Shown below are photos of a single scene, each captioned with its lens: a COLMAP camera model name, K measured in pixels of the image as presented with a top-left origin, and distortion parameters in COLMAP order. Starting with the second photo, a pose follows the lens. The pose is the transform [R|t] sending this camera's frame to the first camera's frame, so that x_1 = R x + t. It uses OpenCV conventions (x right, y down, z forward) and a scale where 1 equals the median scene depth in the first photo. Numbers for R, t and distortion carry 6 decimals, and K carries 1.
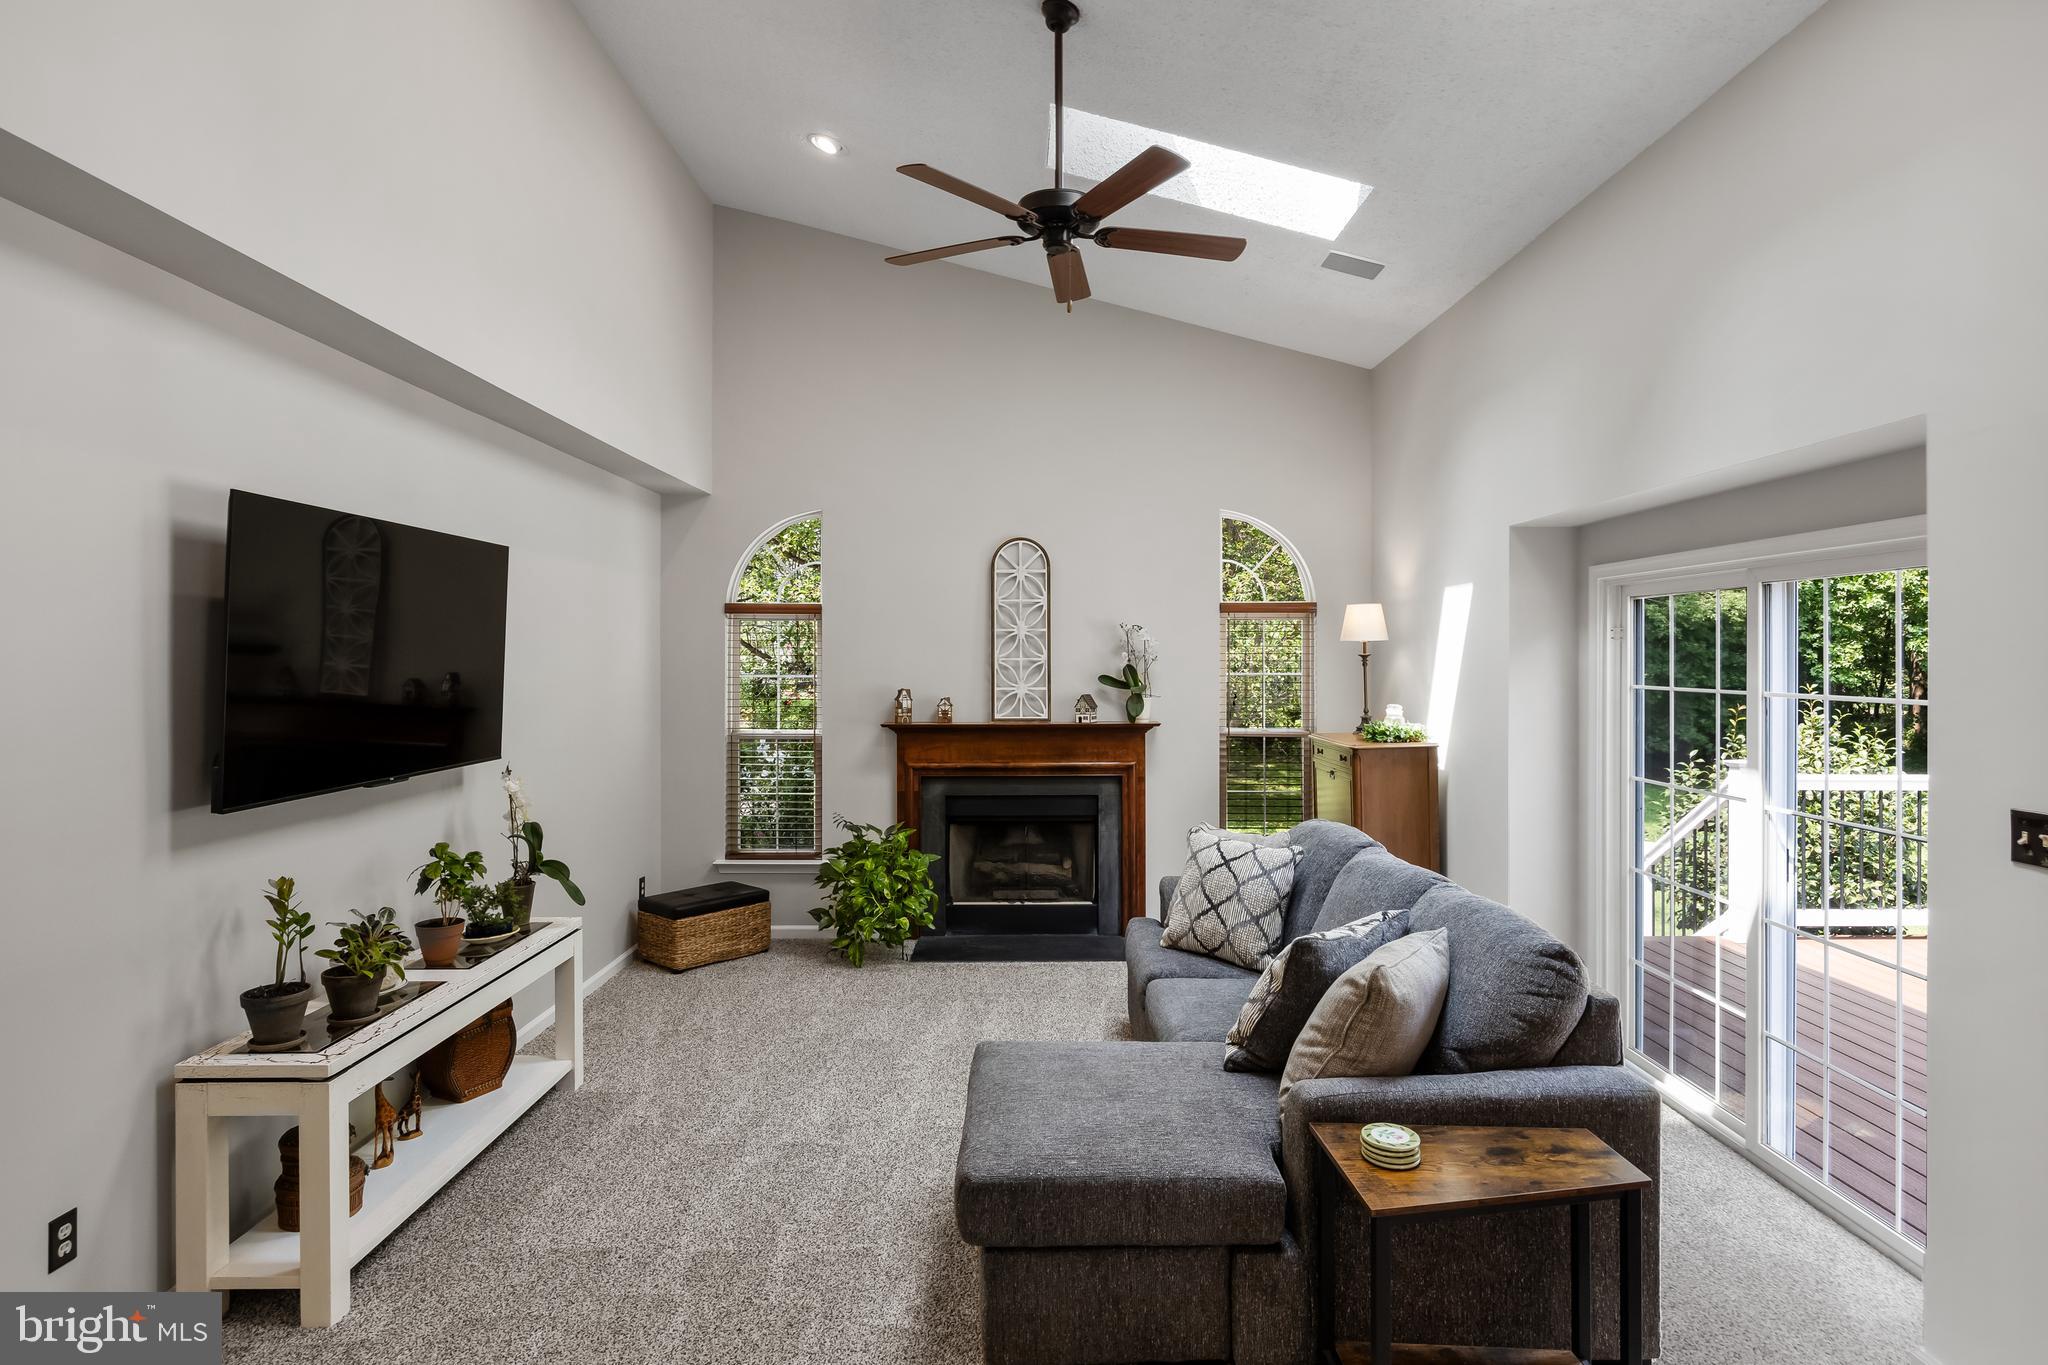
lens RADIAL K [[1057.2, 0, 1039.8], [0, 1057.2, 656.3], [0, 0, 1]] dist [-0.010433, 0.000464]
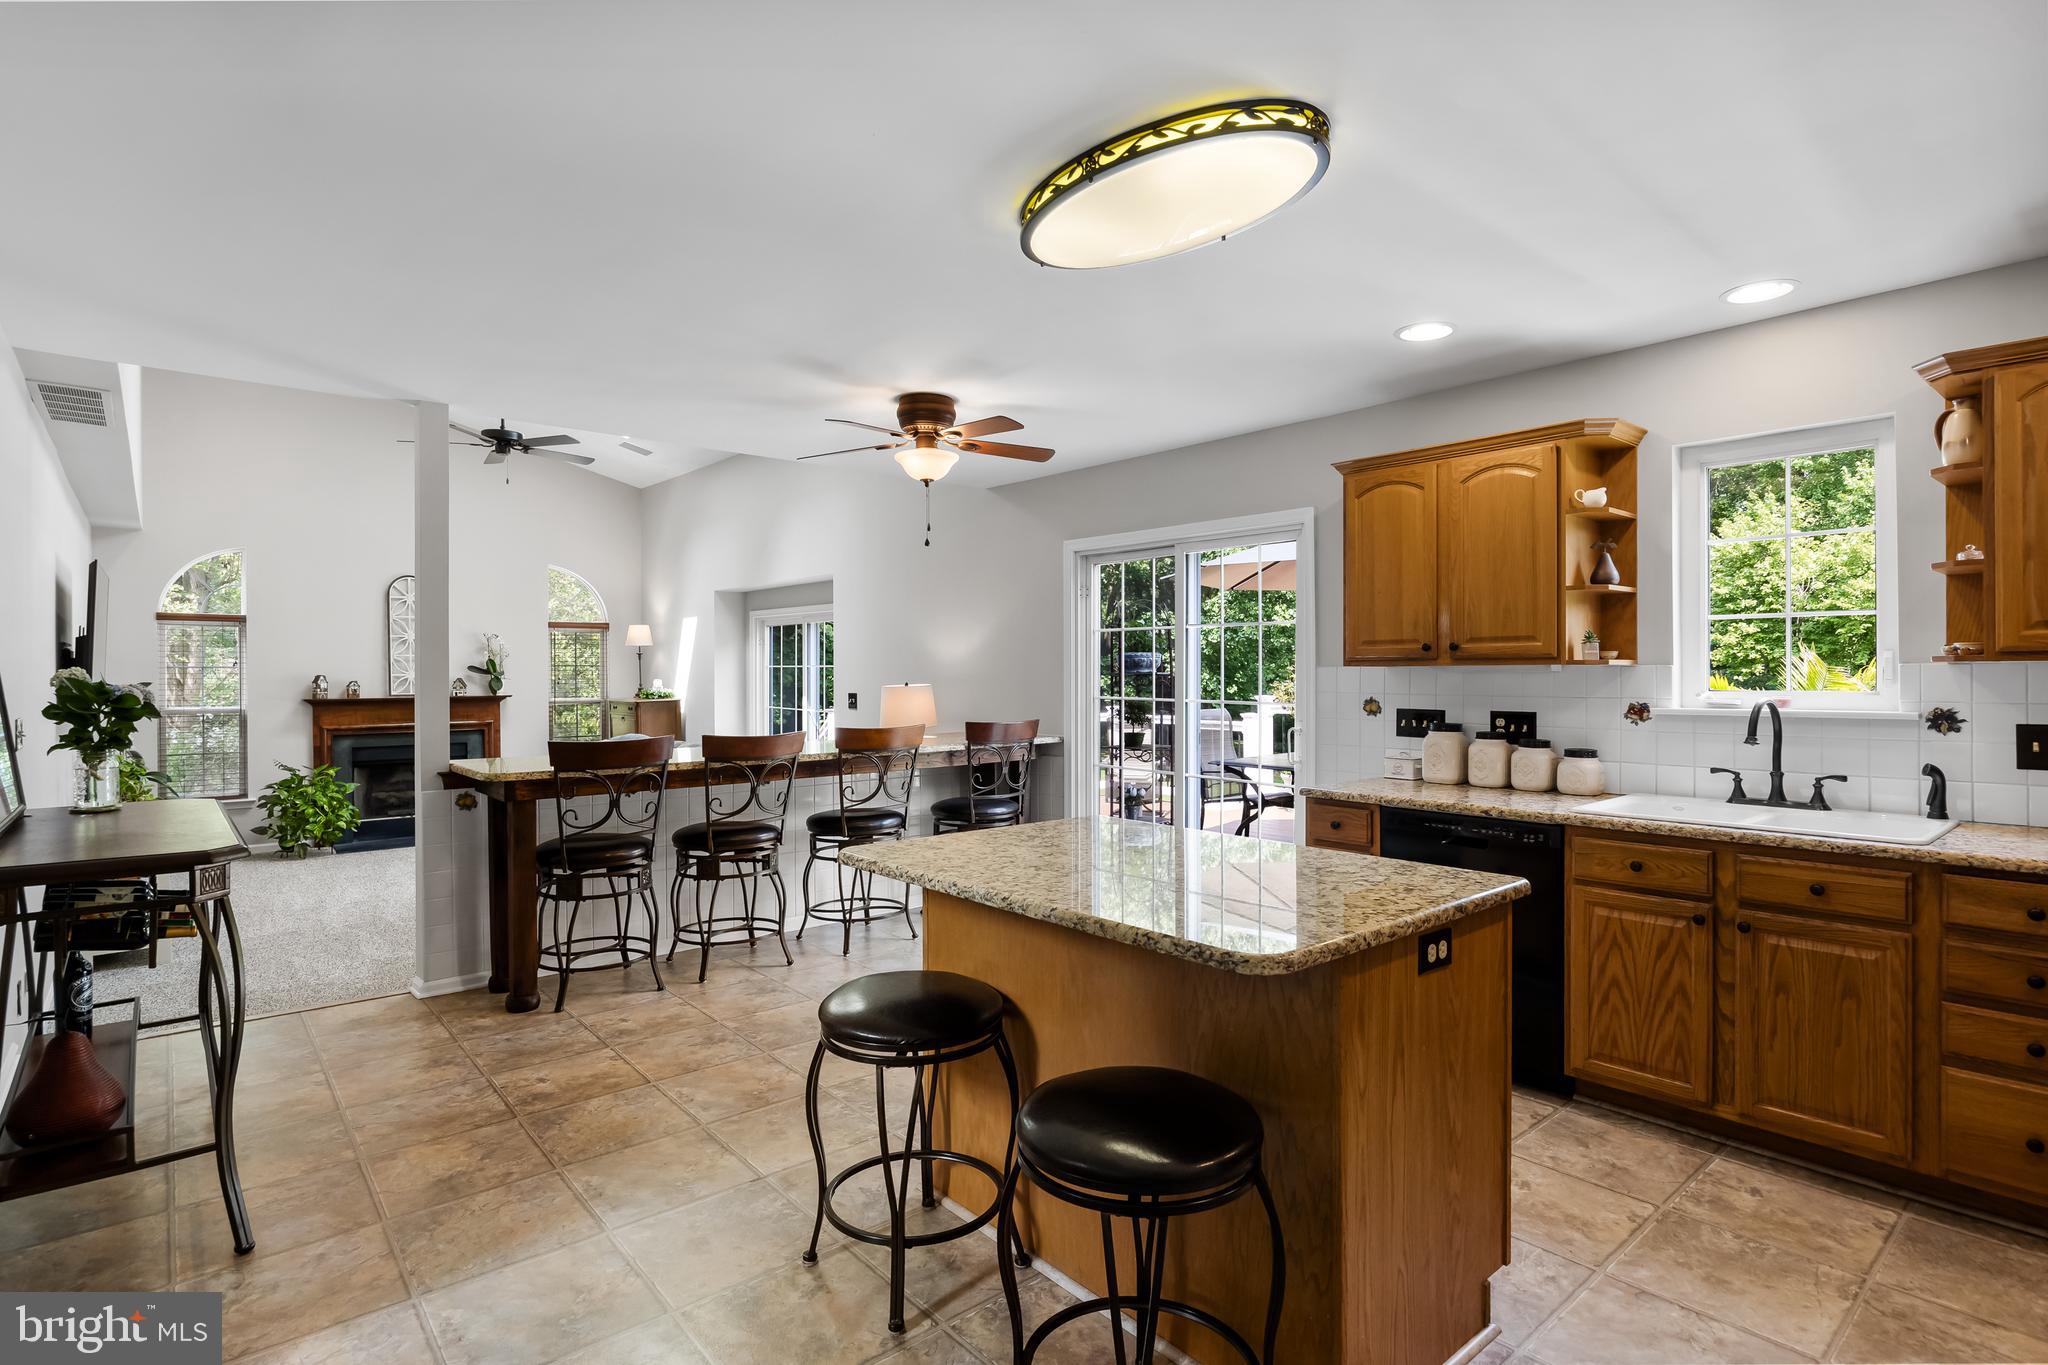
lens RADIAL K [[1006.5, 0, 1014.2], [0, 1006.5, 674.2], [0, 0, 1]] dist [-0.010716, 0.000599]
pose [[0.771561, -0.007478, 0.636111, -0.283192], [0.003124, 0.999963, 0.007967, 0.022485], [-0.636148, -0.004160, 0.771556, -0.711198]]
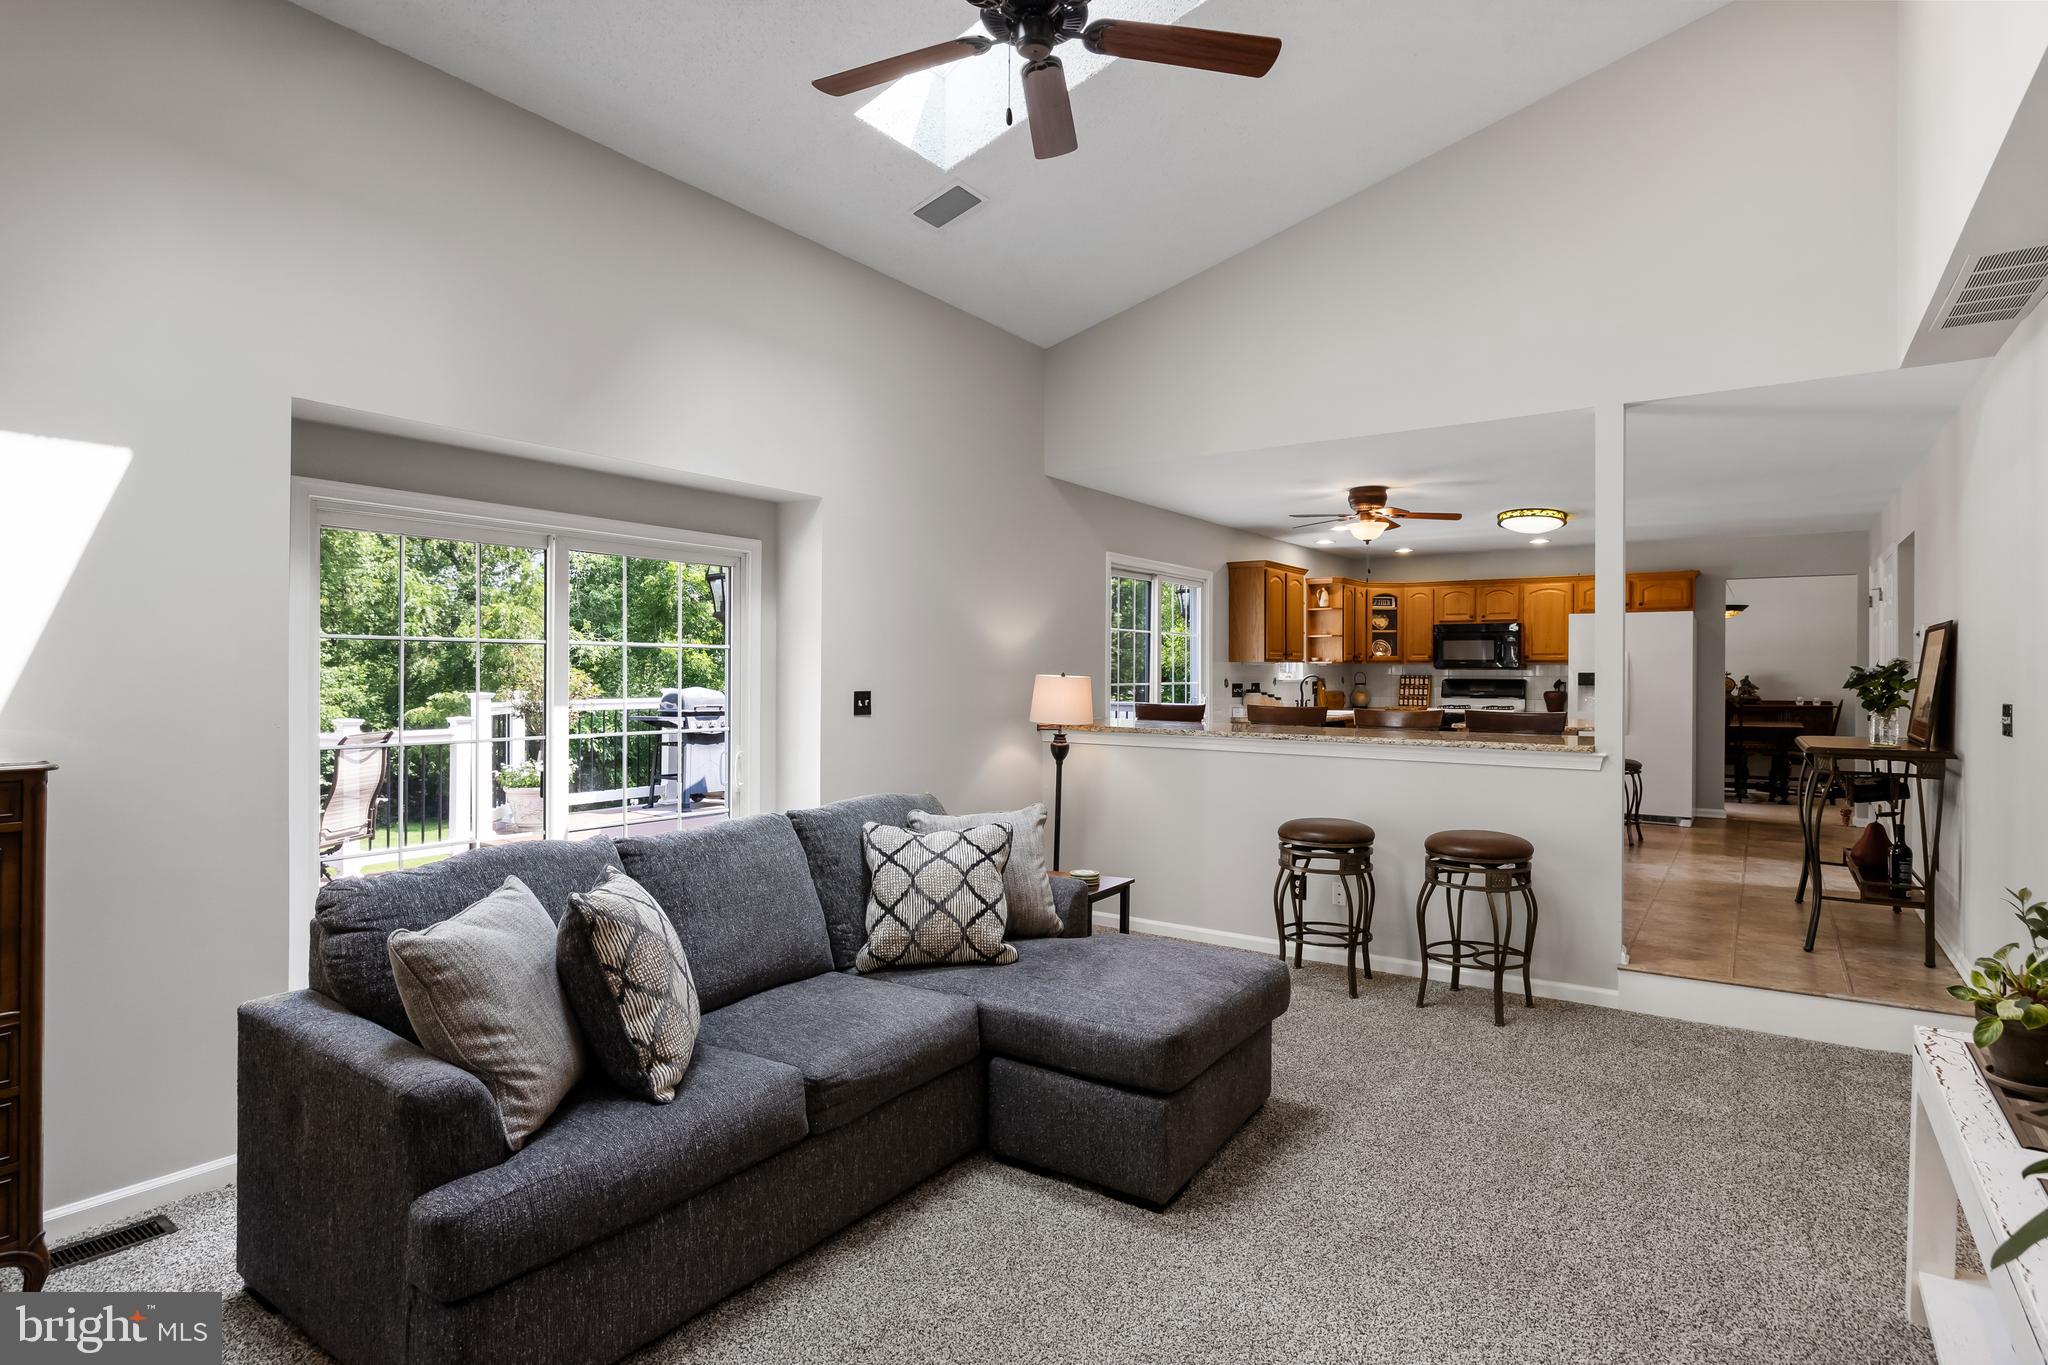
lens RADIAL K [[1074.7, 0, 1029.8], [0, 1074.7, 678.4], [0, 0, 1]] dist [-0.006839, -0.000214]
pose [[-0.810907, -0.012285, 0.585046, -0.265244], [-0.012234, 0.999917, 0.004039, 0.039605], [-0.585047, -0.003882, -0.810990, 1.008727]]
